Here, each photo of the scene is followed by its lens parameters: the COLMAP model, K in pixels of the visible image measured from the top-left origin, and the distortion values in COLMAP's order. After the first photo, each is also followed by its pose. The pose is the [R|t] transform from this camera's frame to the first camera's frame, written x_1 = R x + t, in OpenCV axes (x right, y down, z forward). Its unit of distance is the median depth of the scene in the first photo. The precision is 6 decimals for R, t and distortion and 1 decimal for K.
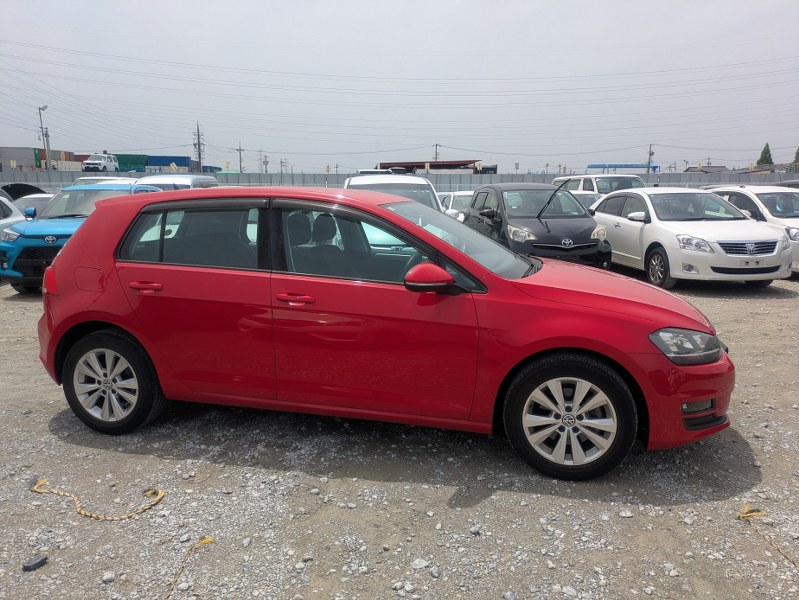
lens RADIAL K [[594.3, 0, 416.6], [0, 594.3, 282.2], [0, 0, 1]] dist [0.026777, -0.001750]
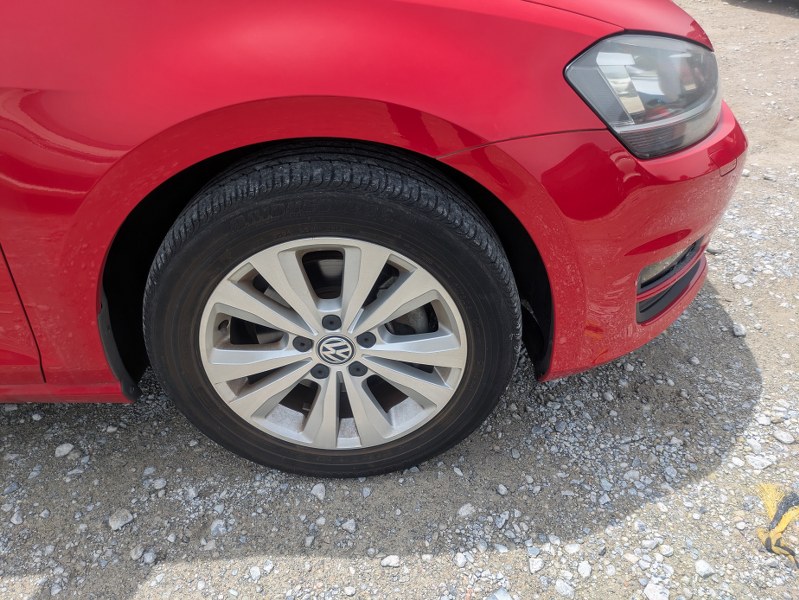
lens RADIAL K [[594.3, 0, 399.5], [0, 594.3, 300.0], [0, 0, 1]] dist [0.032491, -0.036737]
pose [[0.966951, -0.165242, 0.194169, 0.229187], [0.065405, 0.896832, 0.437510, 0.056838], [-0.246432, -0.410351, 0.878000, 0.700812]]
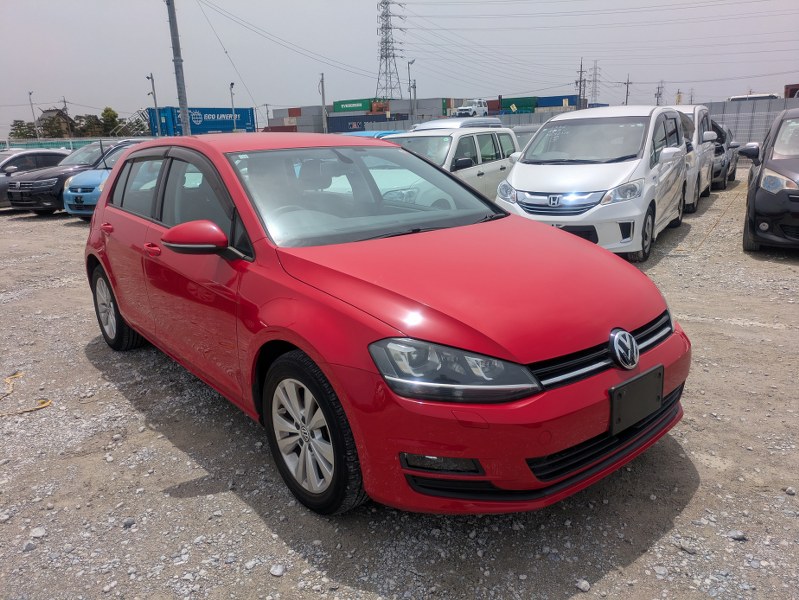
lens RADIAL K [[594.3, 0, 399.5], [0, 594.3, 300.0], [0, 0, 1]] dist [0.032491, -0.036737]
pose [[0.807207, 0.126775, -0.576493, 0.781948], [-0.053134, 0.988305, 0.142937, -0.058413], [0.587872, -0.084748, 0.804503, 0.464866]]
